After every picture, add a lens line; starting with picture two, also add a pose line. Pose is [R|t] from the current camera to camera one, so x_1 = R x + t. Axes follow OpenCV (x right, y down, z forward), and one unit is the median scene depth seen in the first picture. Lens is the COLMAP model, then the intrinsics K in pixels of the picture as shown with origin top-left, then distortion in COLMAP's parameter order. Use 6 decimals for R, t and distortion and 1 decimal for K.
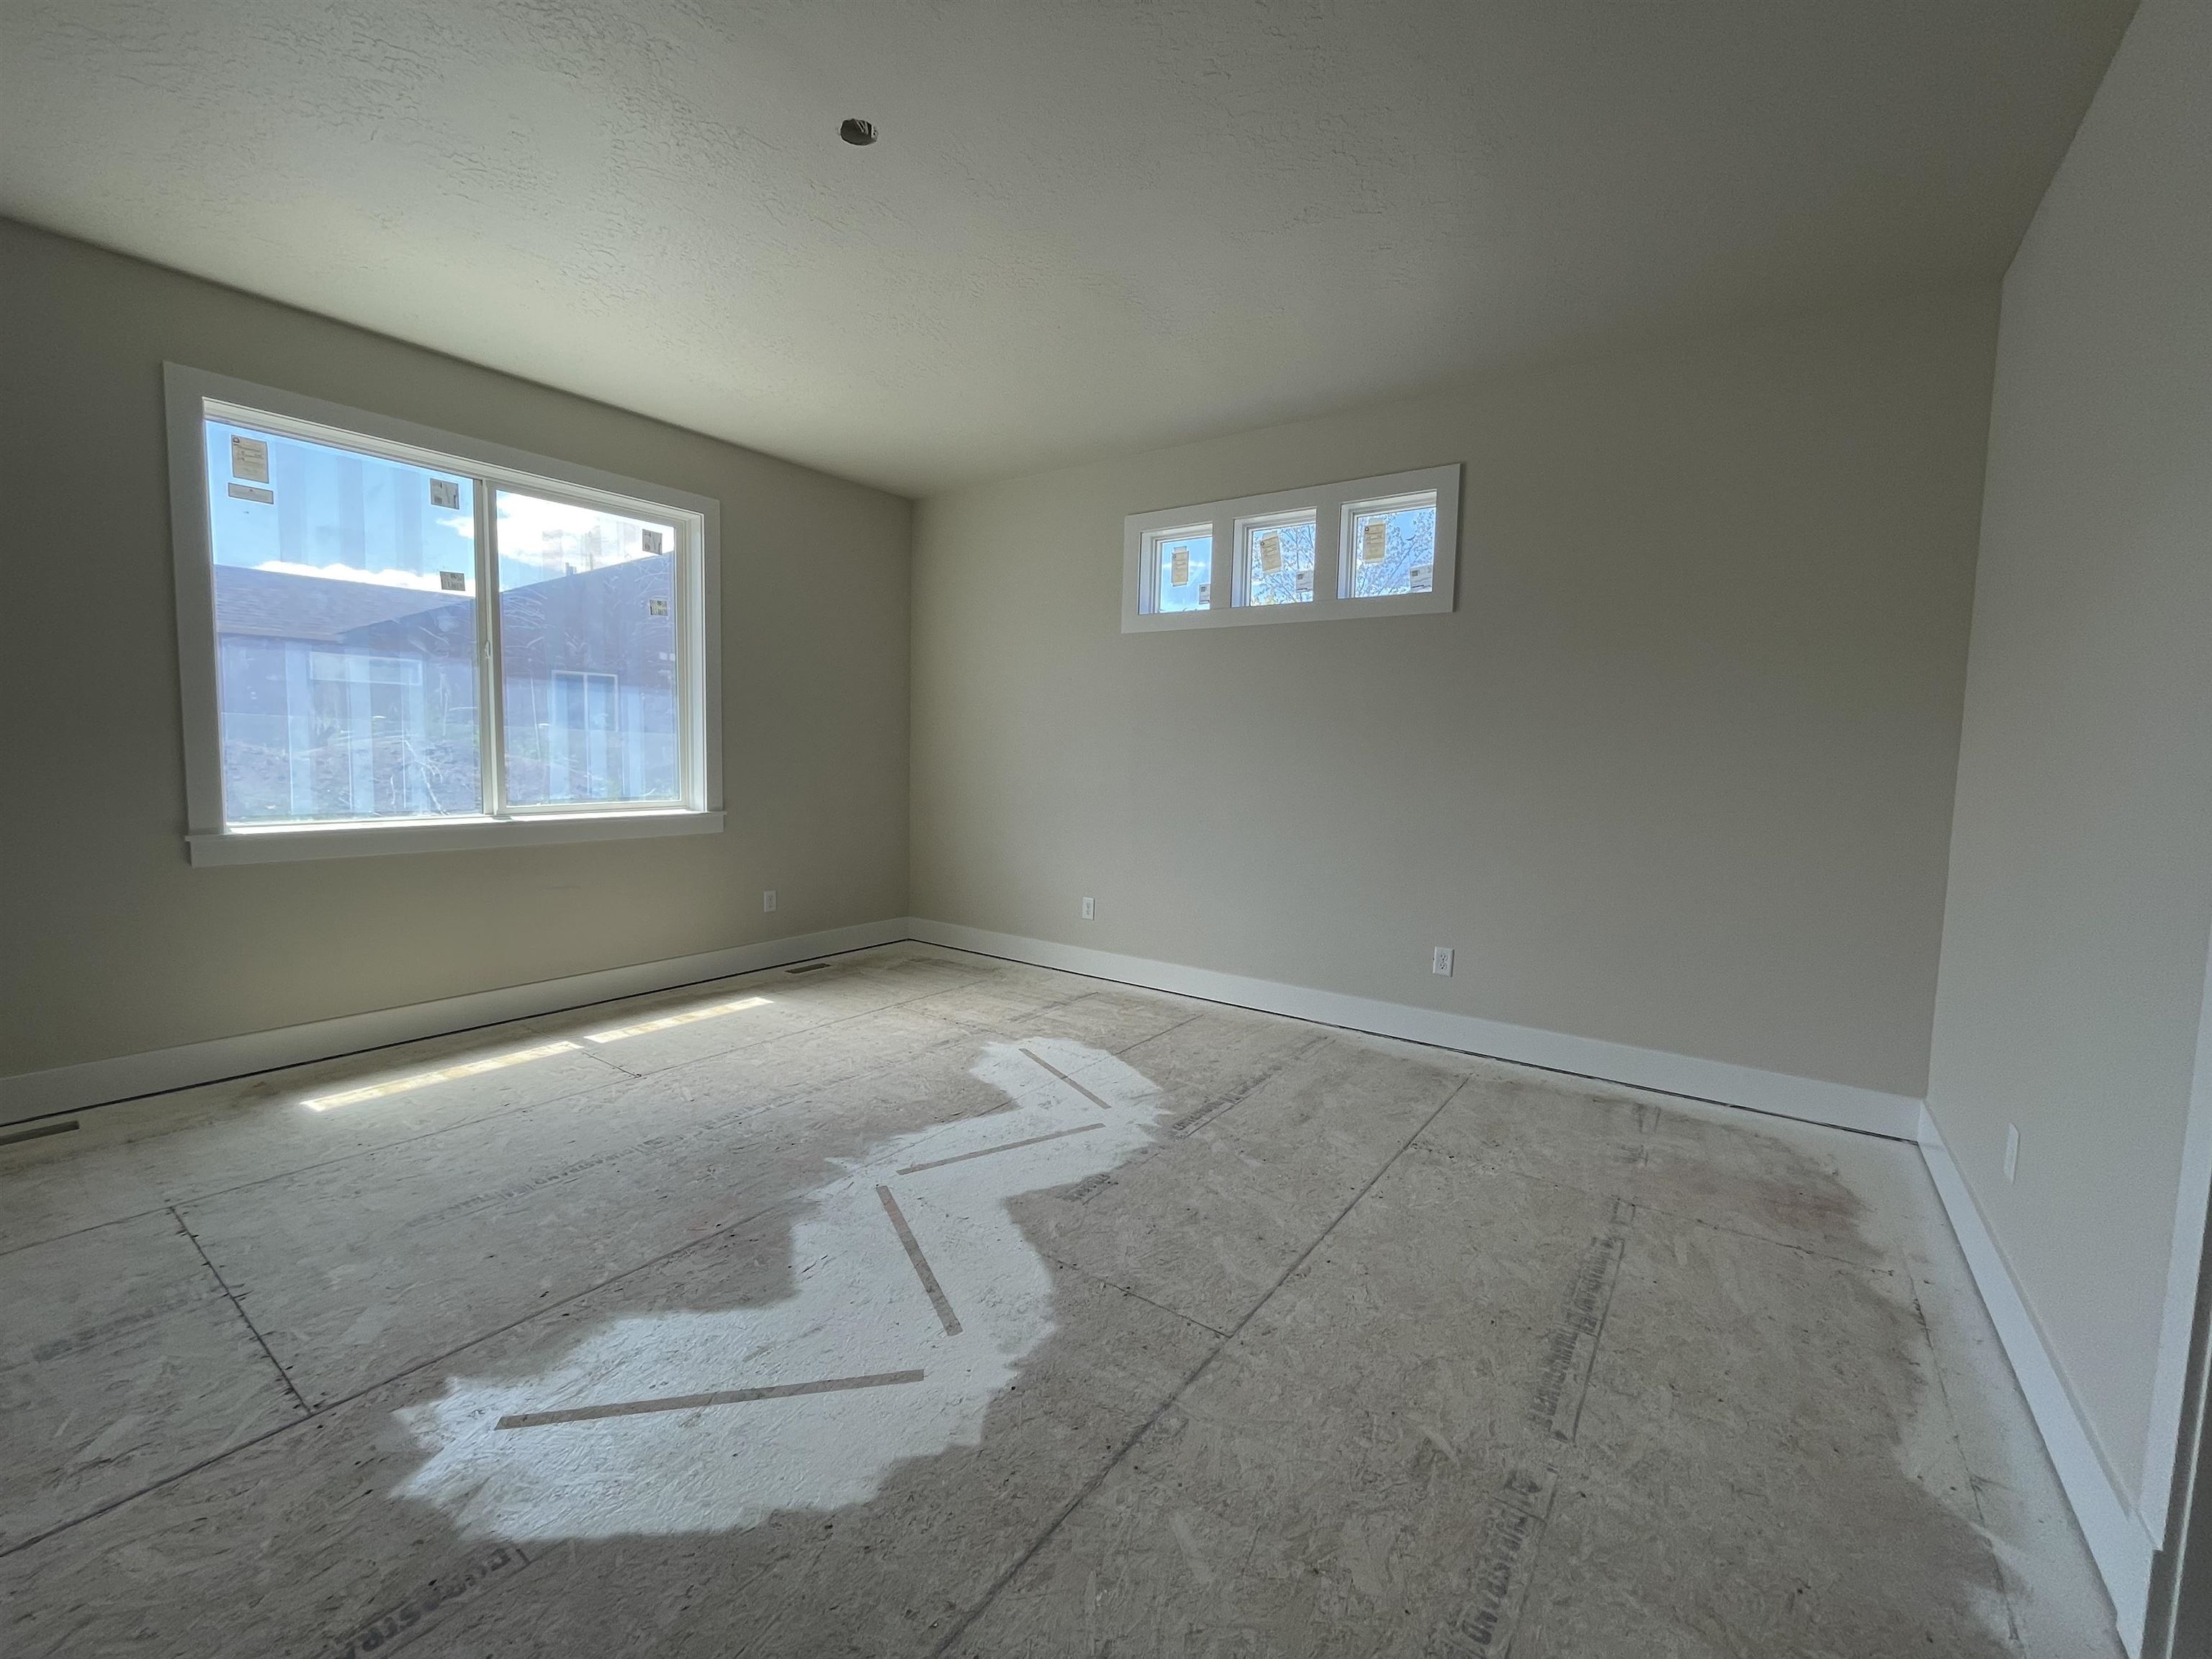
lens RADIAL K [[904.3, 0, 1100.8], [0, 904.3, 823.2], [0, 0, 1]] dist [-0.002246, -0.000492]
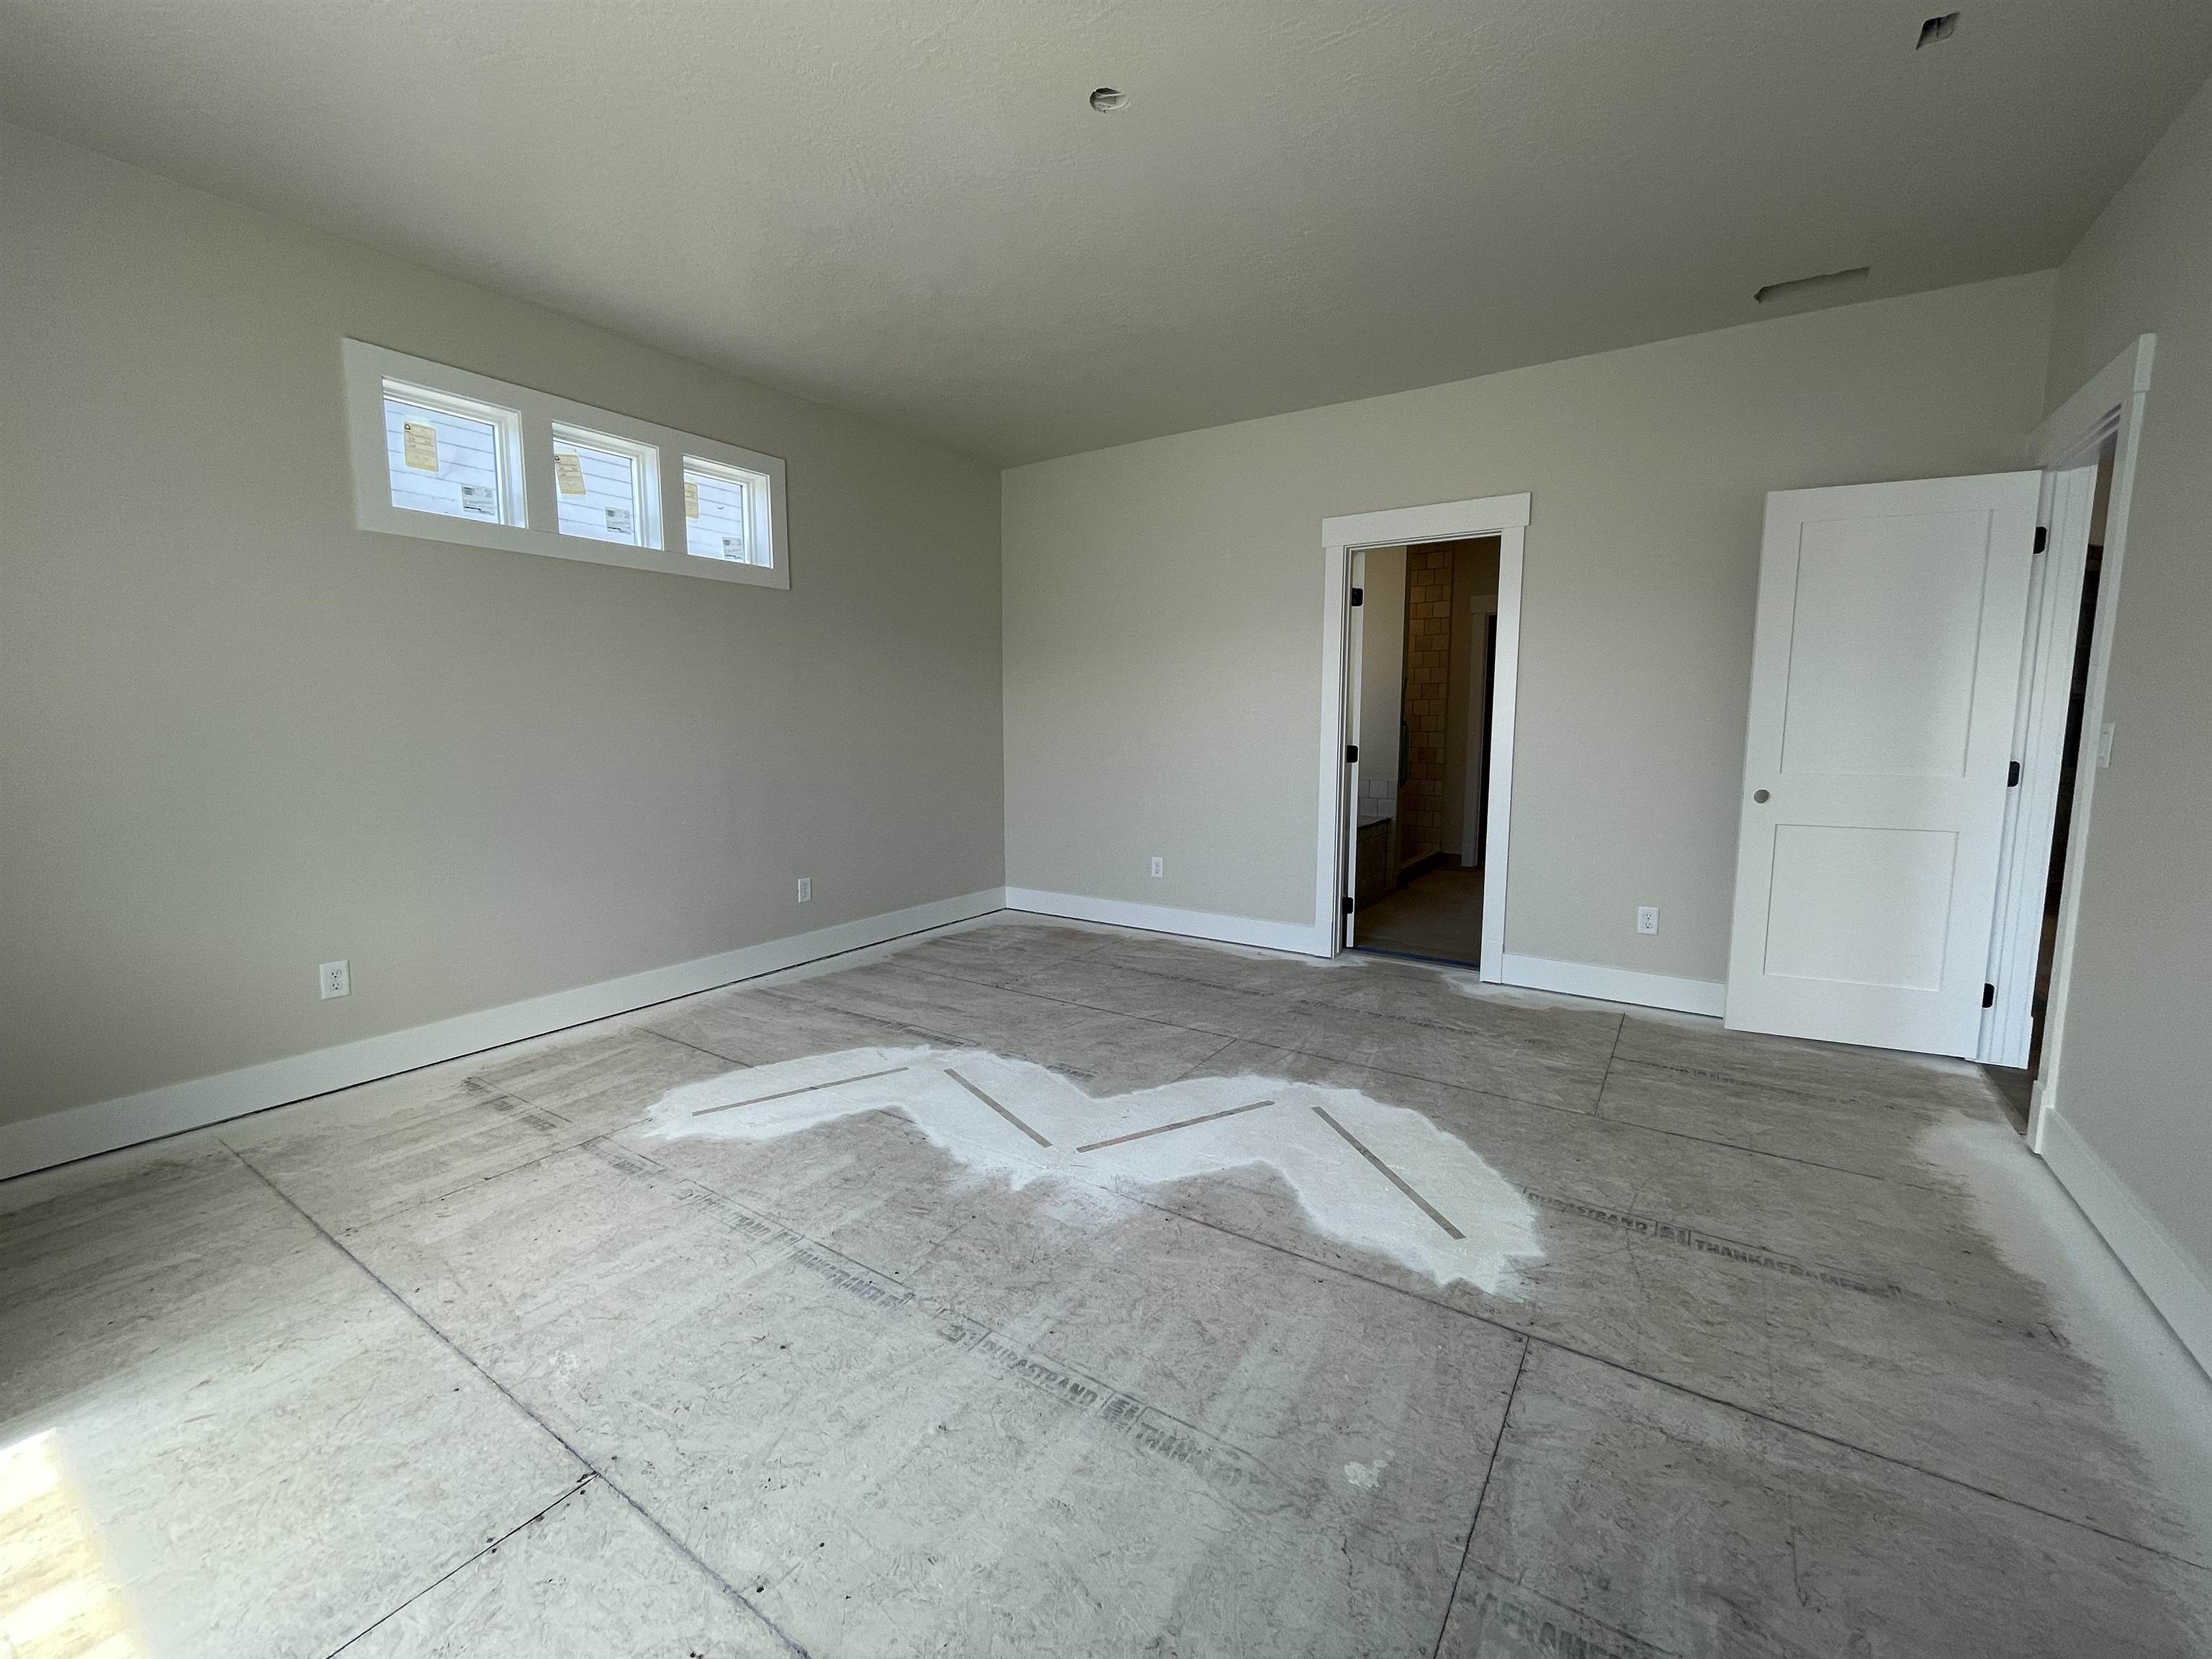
lens RADIAL K [[904.3, 0, 1111.7], [0, 904.3, 824.8], [0, 0, 1]] dist [-0.002246, -0.000492]
pose [[-0.043969, -0.139912, 0.989187, -0.813803], [0.078175, 0.986627, 0.143025, -0.070199], [-0.995970, 0.083618, -0.032443, 0.652884]]
